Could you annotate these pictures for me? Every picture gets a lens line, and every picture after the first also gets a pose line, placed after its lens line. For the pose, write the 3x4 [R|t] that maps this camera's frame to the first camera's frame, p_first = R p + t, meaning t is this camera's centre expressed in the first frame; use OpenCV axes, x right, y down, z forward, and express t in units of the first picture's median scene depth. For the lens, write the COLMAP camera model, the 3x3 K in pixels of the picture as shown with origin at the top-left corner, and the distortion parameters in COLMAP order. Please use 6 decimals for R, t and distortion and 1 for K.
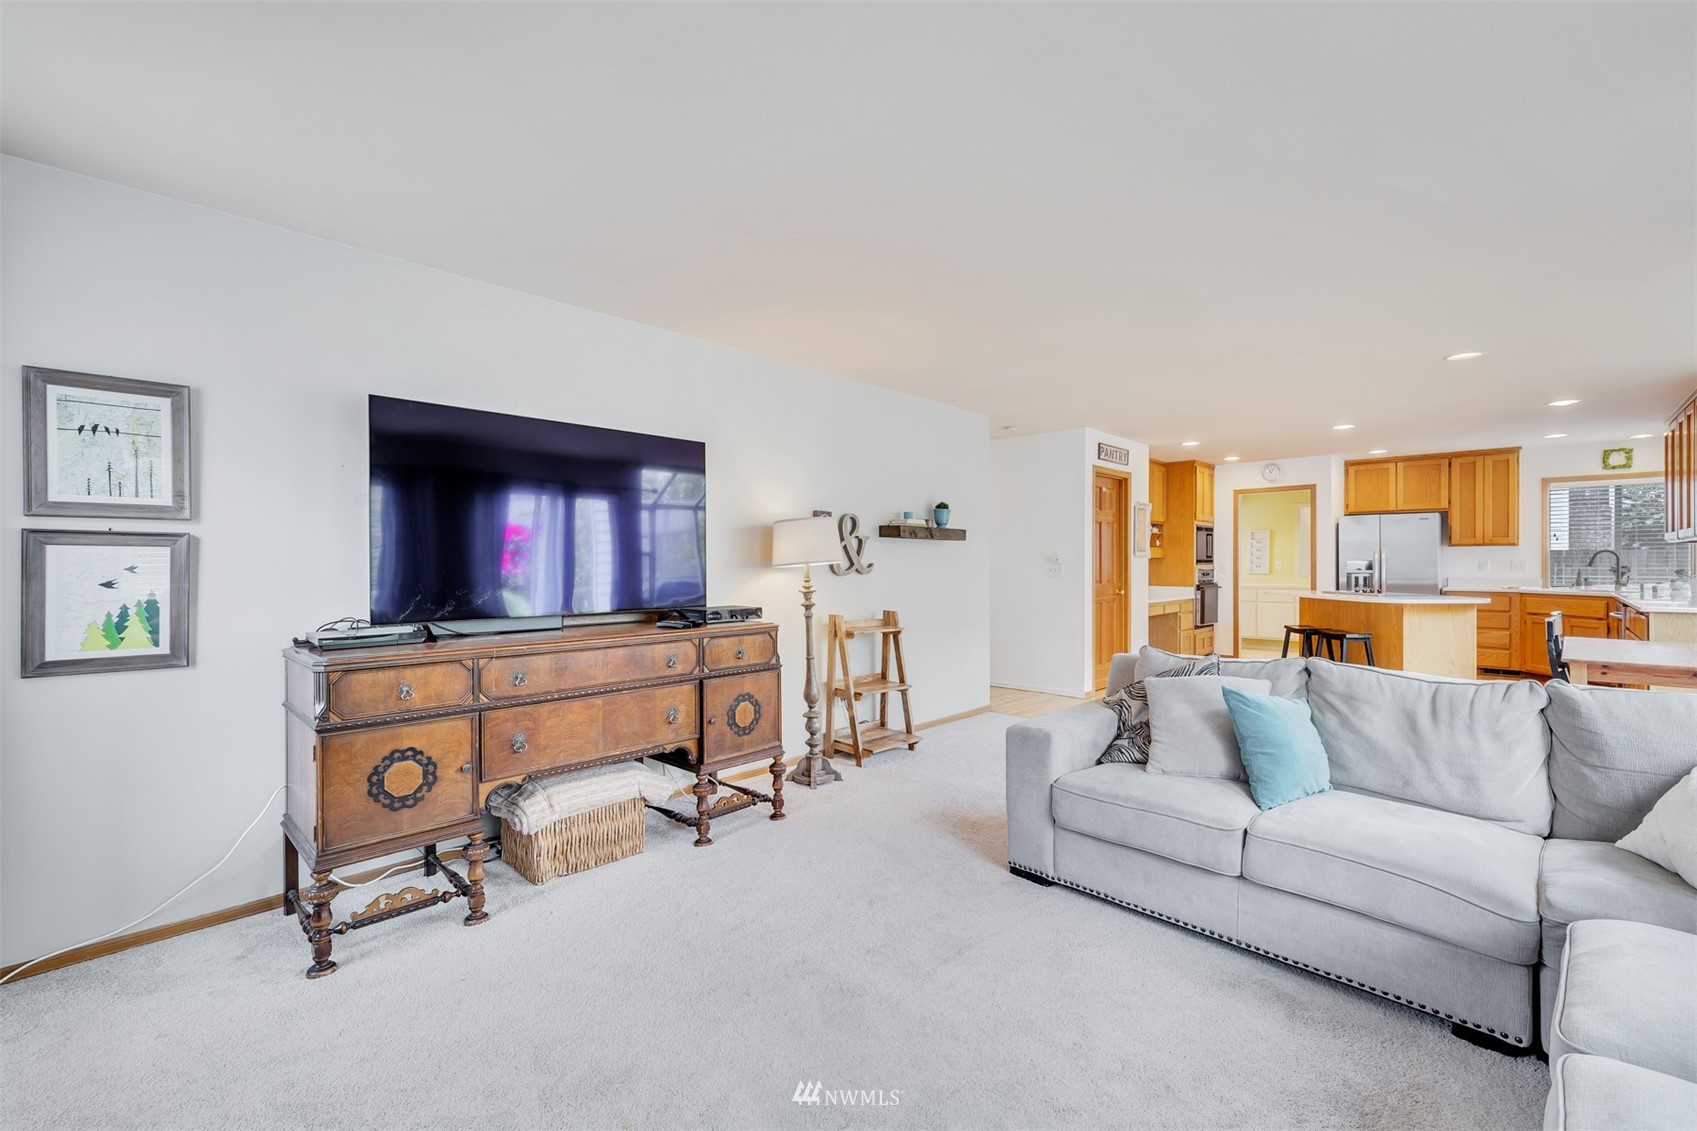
lens RADIAL K [[677.8, 0, 855.1], [0, 677.8, 561.8], [0, 0, 1]] dist [-0.016584, -0.000148]
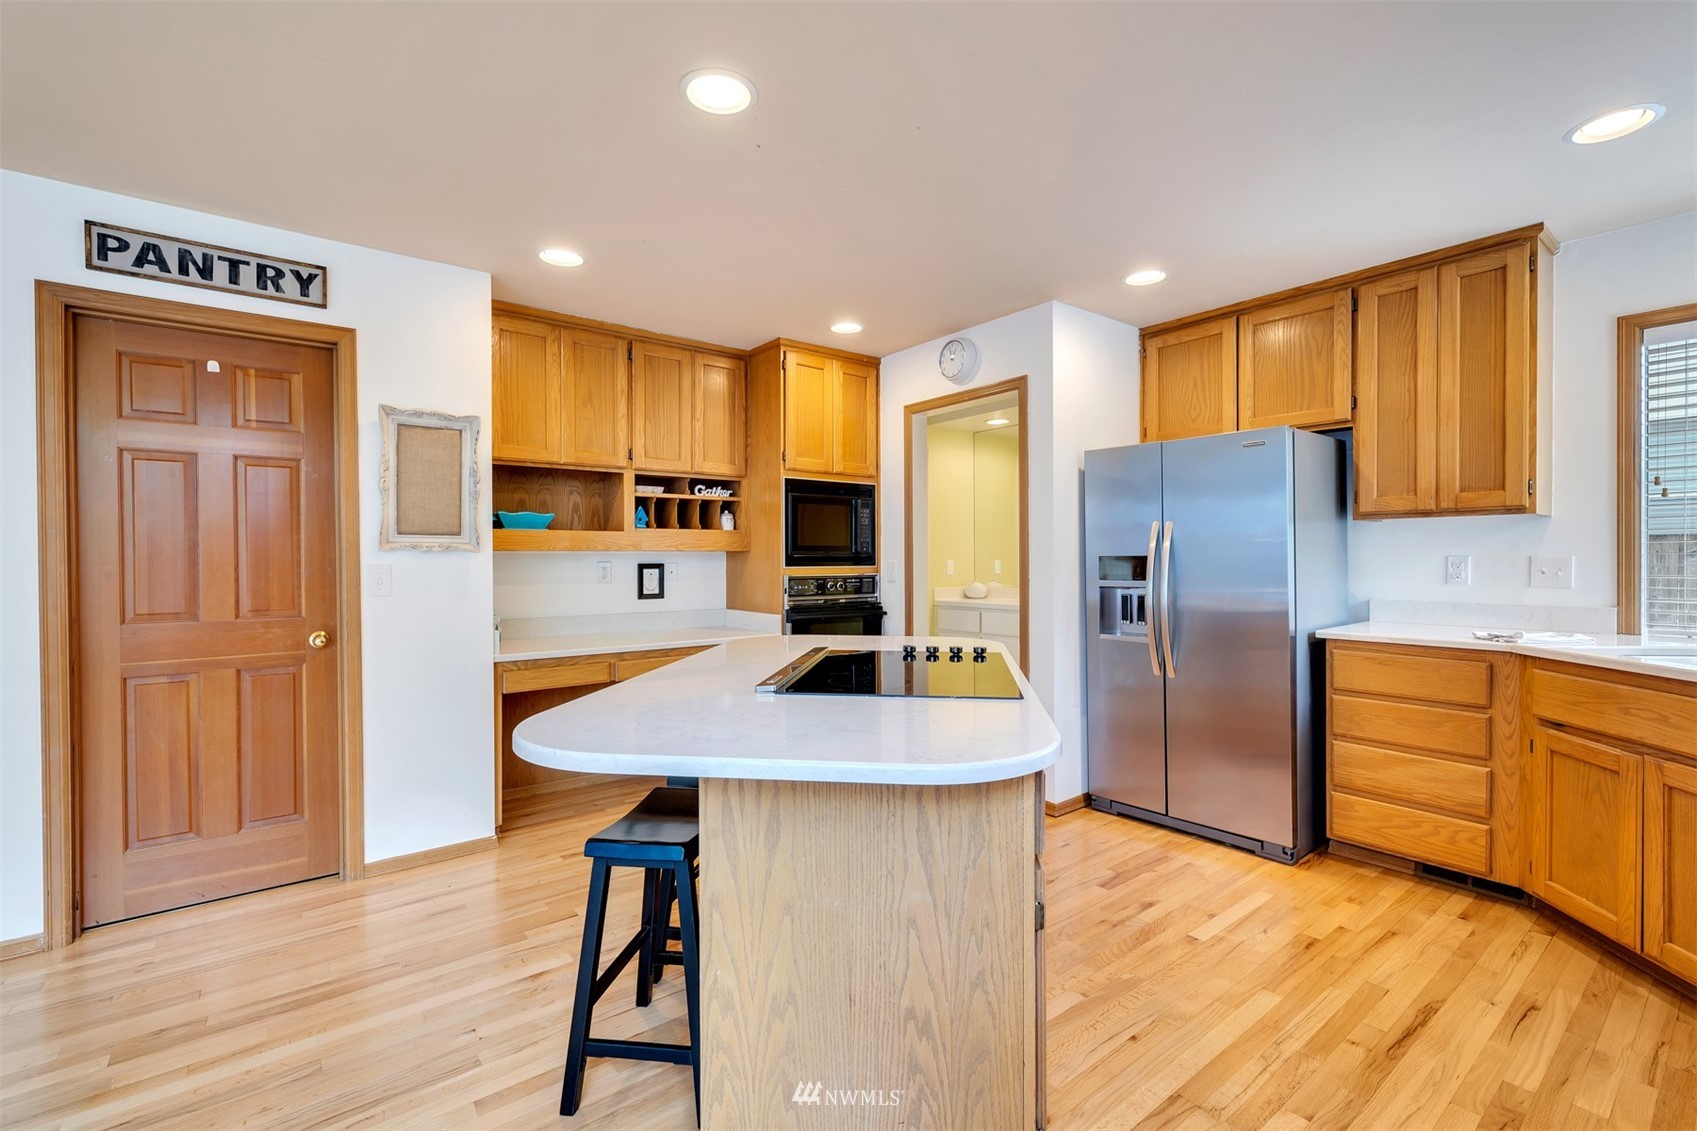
lens RADIAL K [[731.5, 0, 842.3], [0, 731.5, 565.9], [0, 0, 1]] dist [-0.004073, 0.000022]
pose [[0.992750, 0.000519, -0.120194, 0.657765], [0.000424, 0.999969, 0.007825, 0.000134], [0.120195, -0.007820, 0.992720, 0.558785]]
